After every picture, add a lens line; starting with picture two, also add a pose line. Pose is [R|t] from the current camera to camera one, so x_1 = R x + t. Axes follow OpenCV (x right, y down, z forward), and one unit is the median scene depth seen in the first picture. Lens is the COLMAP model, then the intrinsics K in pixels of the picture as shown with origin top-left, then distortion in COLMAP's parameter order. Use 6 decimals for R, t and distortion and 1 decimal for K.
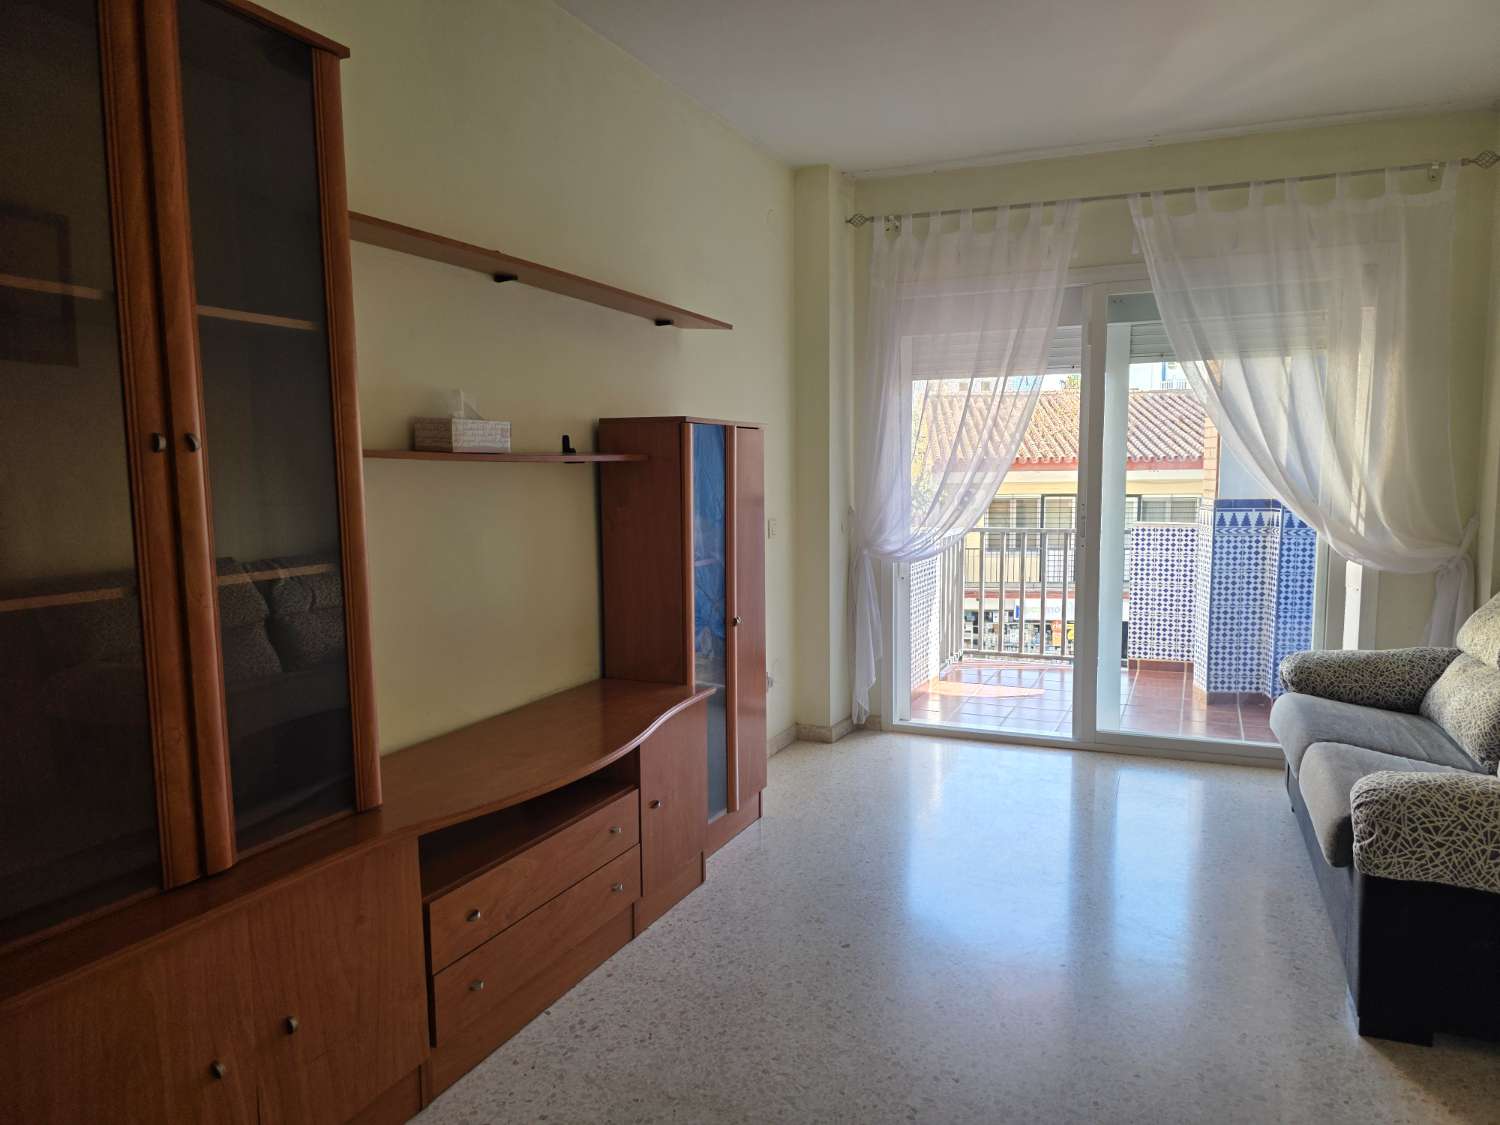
lens RADIAL K [[1010.3, 0, 768.3], [0, 1010.3, 578.0], [0, 0, 1]] dist [0.060838, -0.062459]
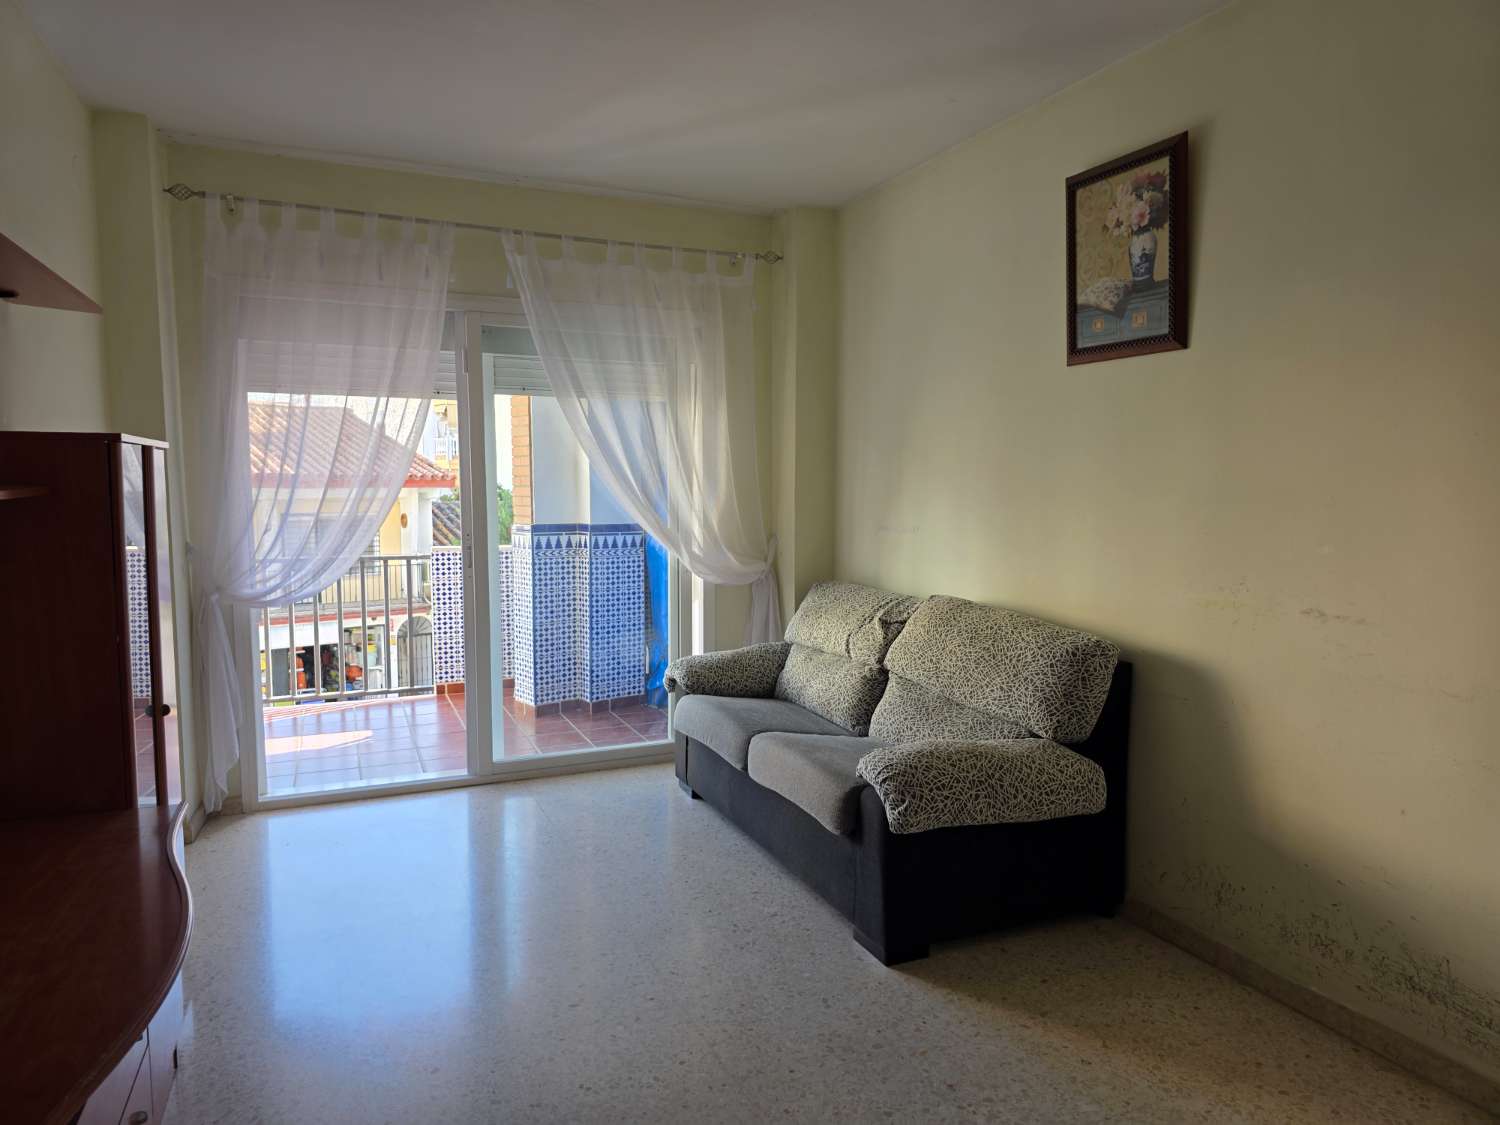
lens RADIAL K [[1010.3, 0, 755.4], [0, 1010.3, 575.3], [0, 0, 1]] dist [0.060838, -0.062459]
pose [[0.700345, -0.057458, 0.711489, -0.220225], [0.070470, 0.997451, 0.011185, -0.028229], [-0.710318, 0.042305, 0.702609, 0.134944]]
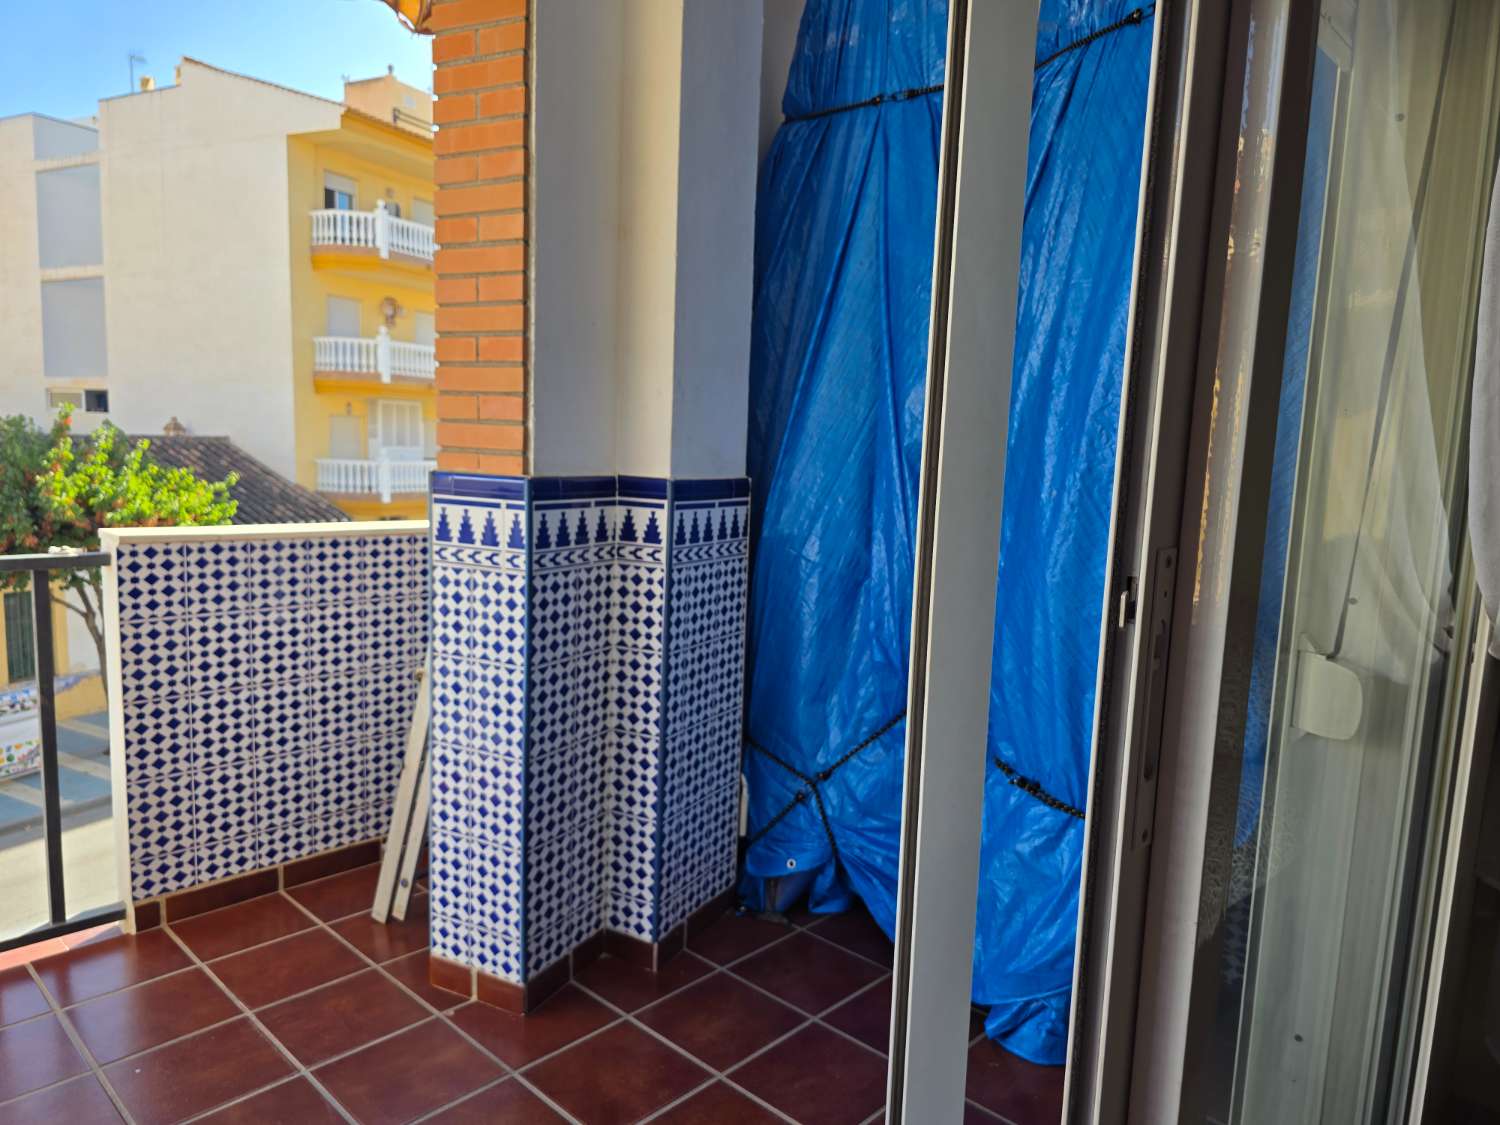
lens RADIAL K [[1010.3, 0, 745.9], [0, 1010.3, 572.6], [0, 0, 1]] dist [0.060838, -0.062459]
pose [[0.367160, -0.095694, 0.925222, 0.182247], [0.062751, 0.994976, 0.078006, -0.094841], [-0.928039, 0.029418, 0.371320, 1.136867]]
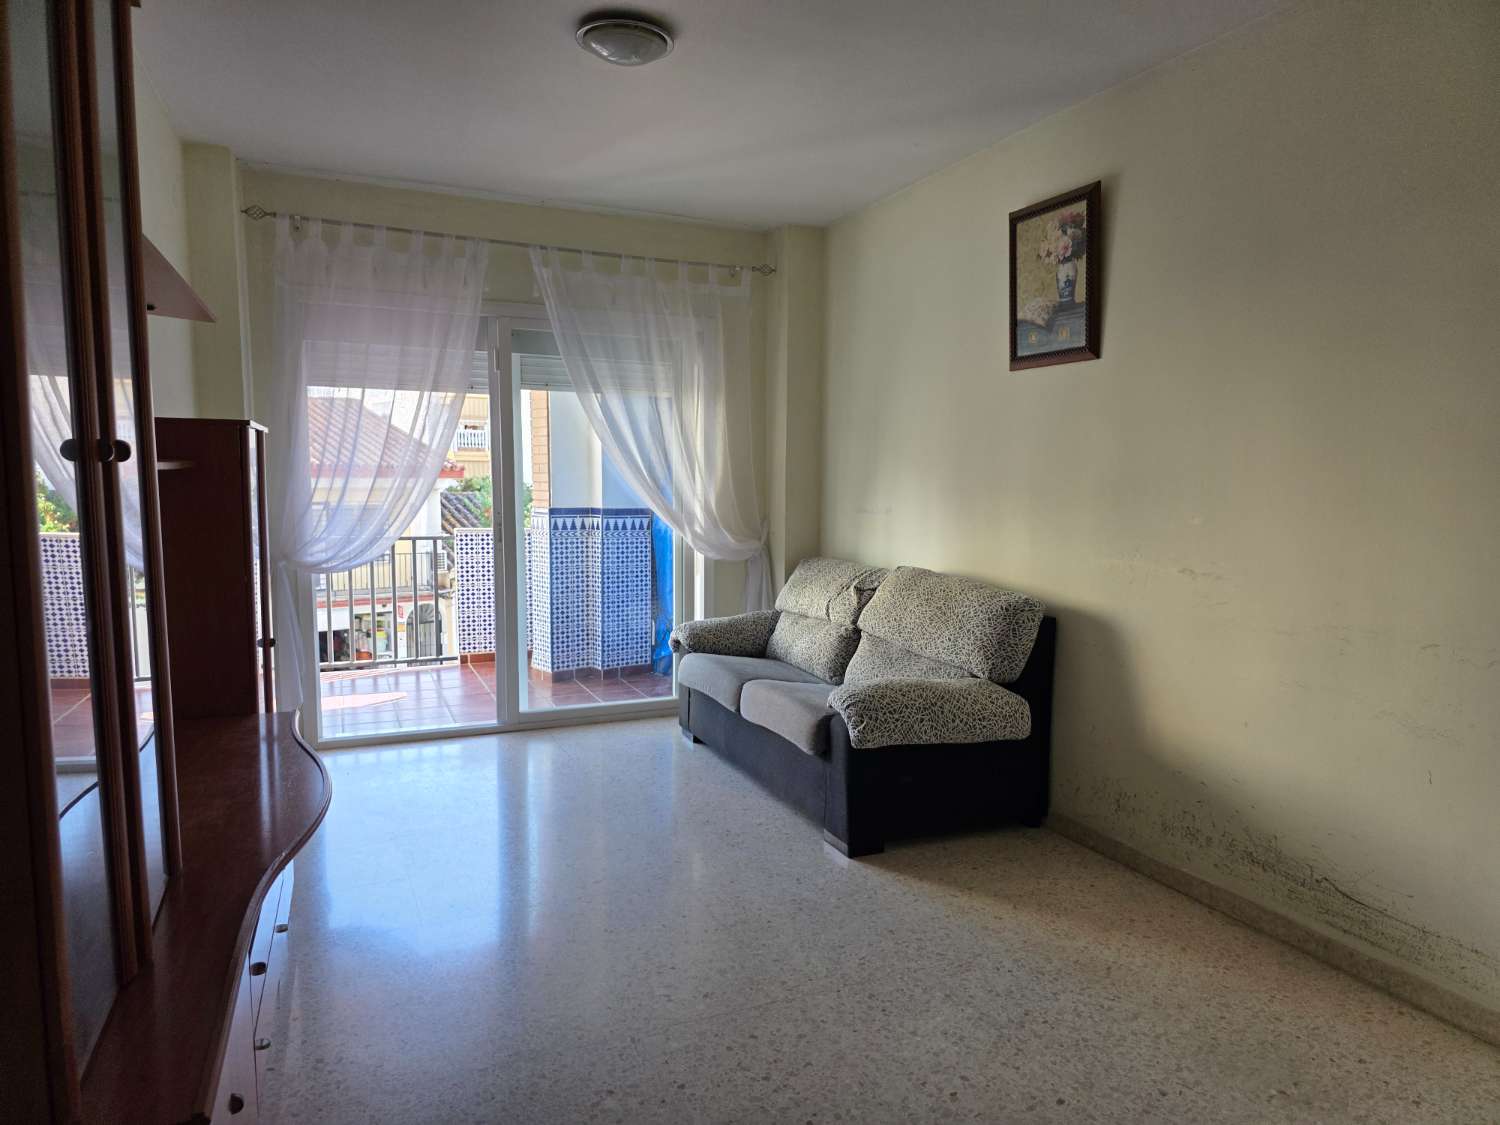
lens RADIAL K [[1010.3, 0, 765.1], [0, 1010.3, 589.6], [0, 0, 1]] dist [0.060838, -0.062459]
pose [[0.695944, -0.065787, 0.715076, -0.329134], [0.062961, 0.997550, 0.030498, -0.004312], [-0.715330, 0.023797, 0.698381, 0.014236]]
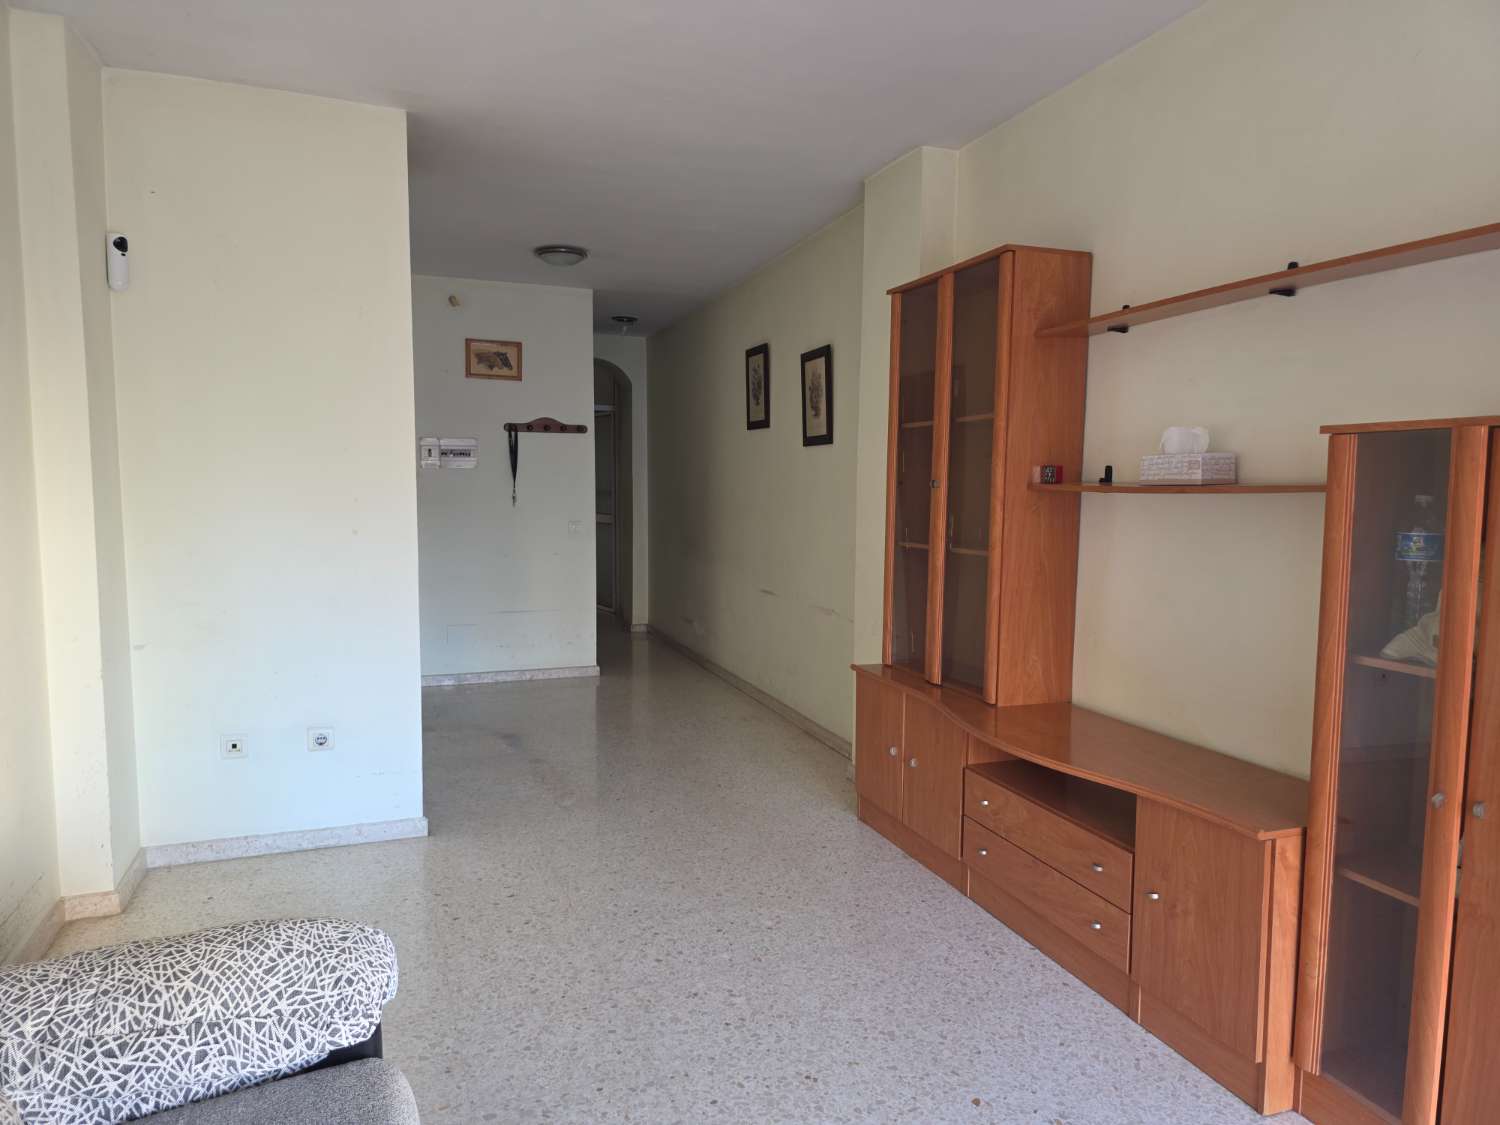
lens RADIAL K [[1010.3, 0, 764.6], [0, 1010.3, 586.3], [0, 0, 1]] dist [0.060838, -0.062459]
pose [[-0.725826, 0.068308, -0.684478, 0.496134], [-0.078890, 0.980225, 0.181478, -0.115145], [0.683340, 0.185720, -0.706084, 0.952348]]
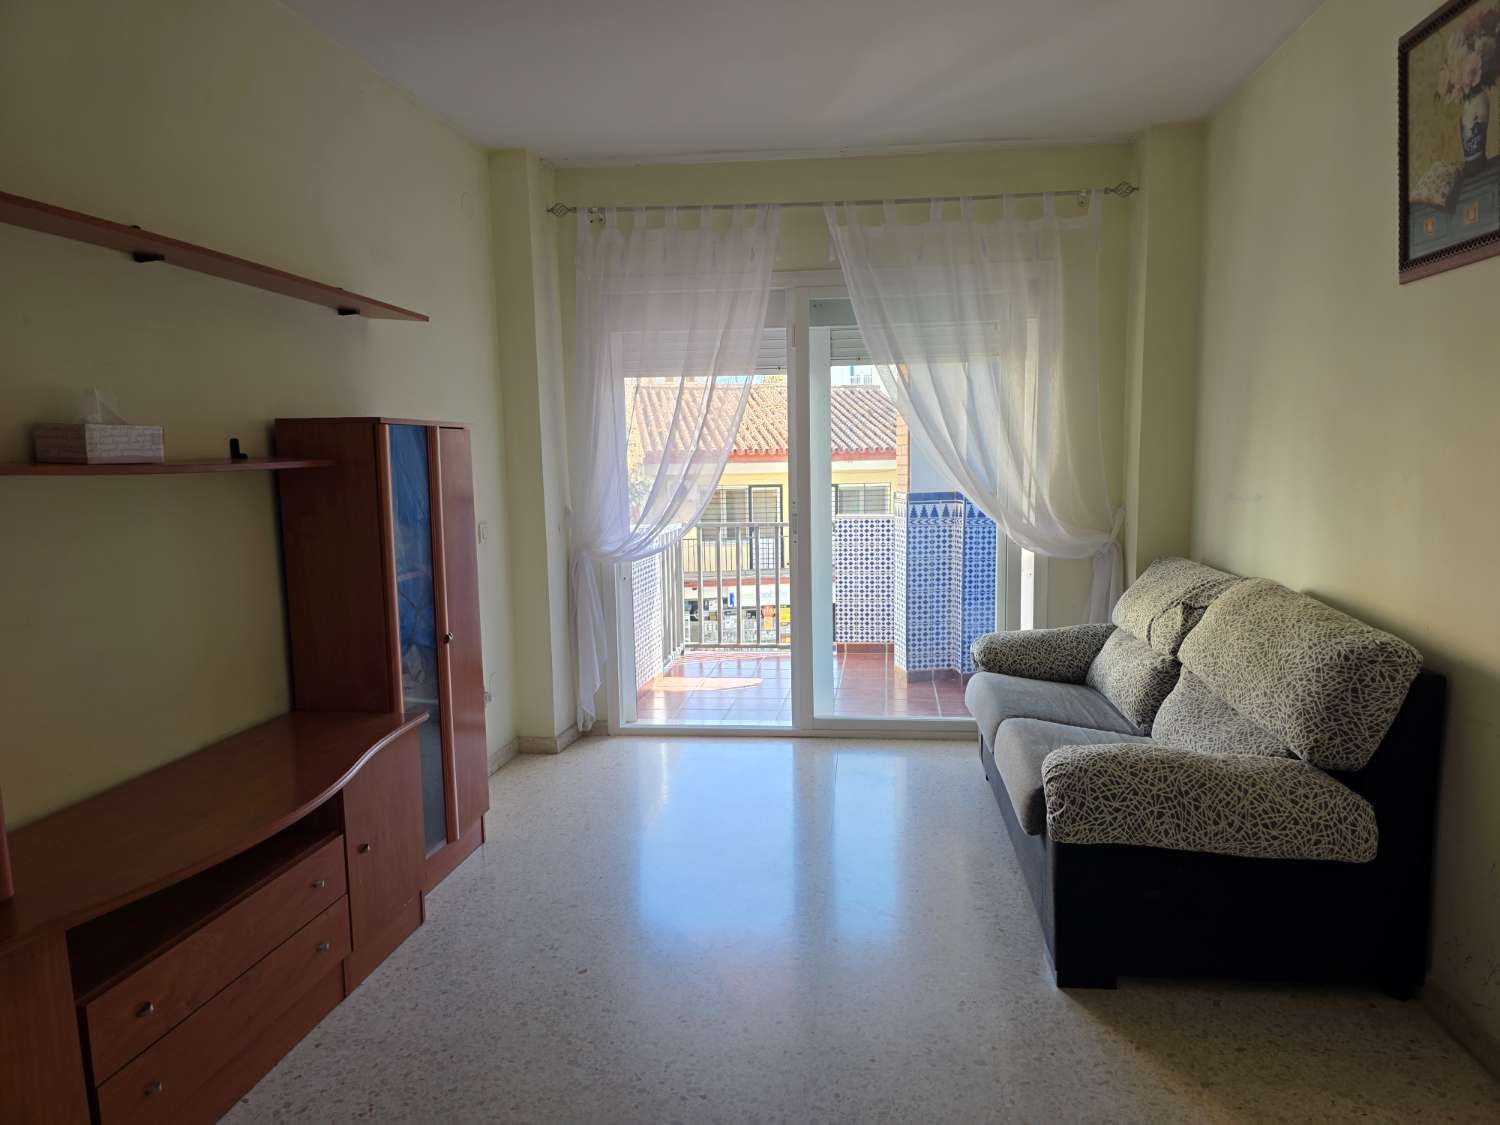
lens RADIAL K [[1010.3, 0, 760.9], [0, 1010.3, 584.0], [0, 0, 1]] dist [0.060838, -0.062459]
pose [[0.961865, -0.042216, 0.270246, -0.004912], [0.037942, 0.999059, 0.021023, -0.012931], [-0.270879, -0.009968, 0.962562, 0.019620]]
